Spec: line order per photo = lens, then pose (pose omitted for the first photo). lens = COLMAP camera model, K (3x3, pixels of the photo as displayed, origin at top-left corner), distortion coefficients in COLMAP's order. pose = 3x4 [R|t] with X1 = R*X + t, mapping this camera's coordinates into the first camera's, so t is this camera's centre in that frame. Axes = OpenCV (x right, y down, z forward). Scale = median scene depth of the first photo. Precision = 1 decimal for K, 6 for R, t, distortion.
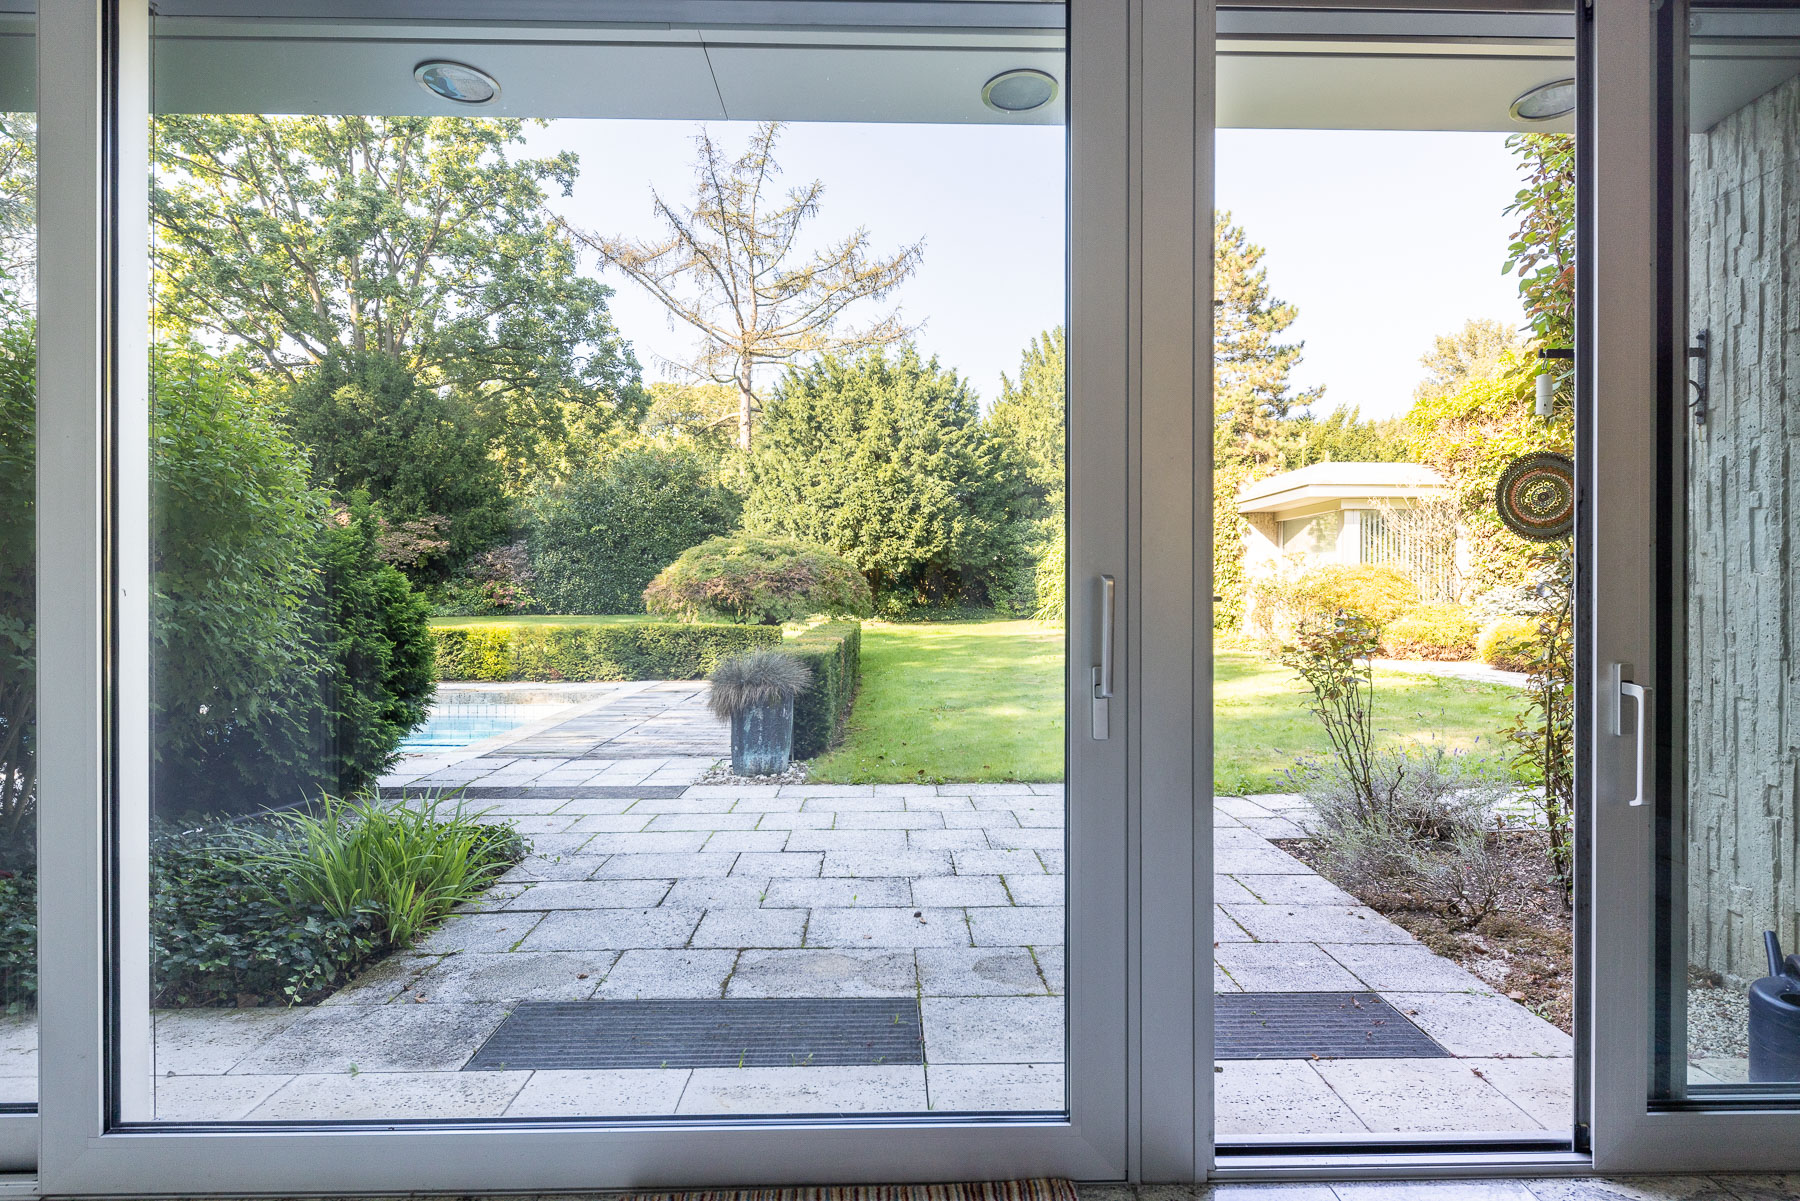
lens RADIAL K [[917.7, 0, 900.0], [0, 917.7, 600.5], [0, 0, 1]] dist [0.008351, -0.000107]
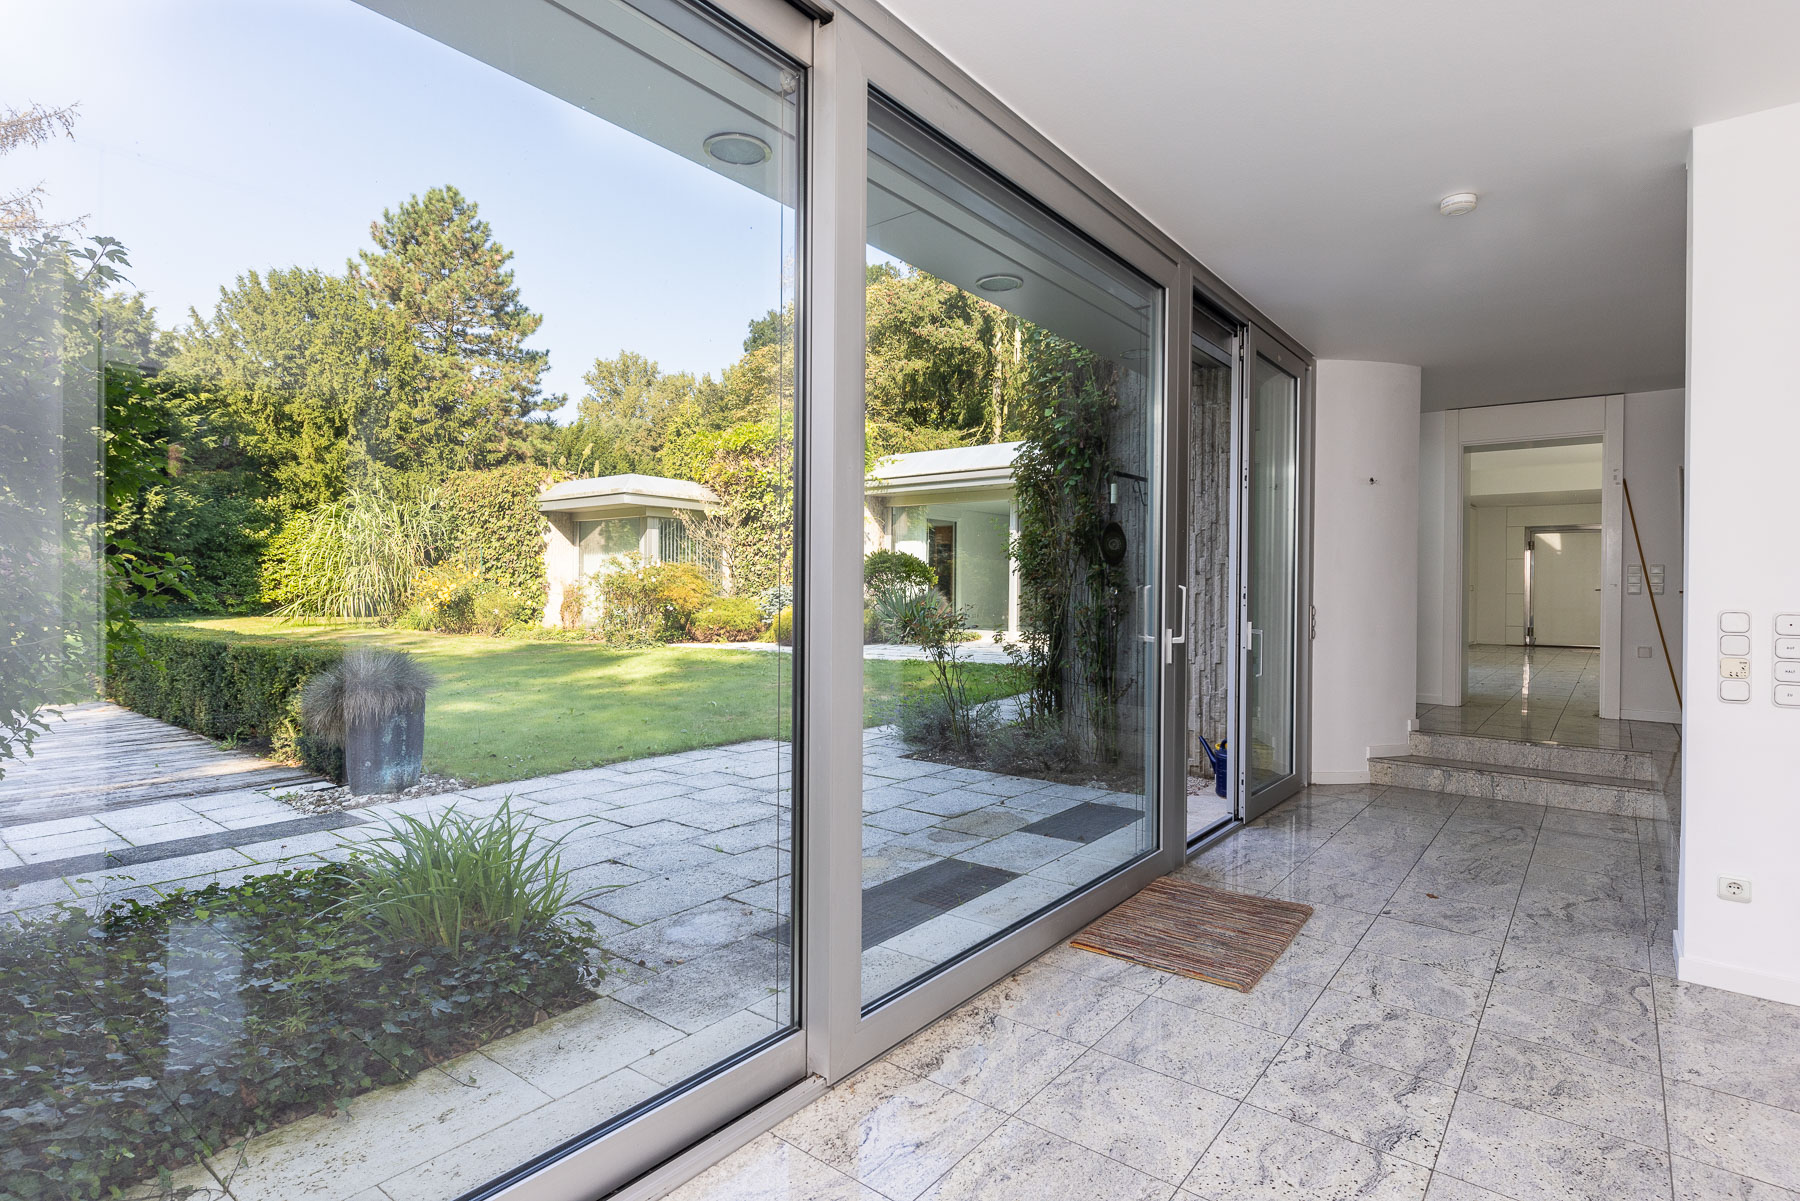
lens RADIAL K [[917.7, 0, 900.0], [0, 917.7, 600.5], [0, 0, 1]] dist [0.008351, -0.000107]
pose [[0.629300, -0.004890, 0.777147, -0.190310], [-0.000920, 0.999975, 0.007036, -0.000779], [-0.777162, -0.005143, 0.629279, 0.017028]]
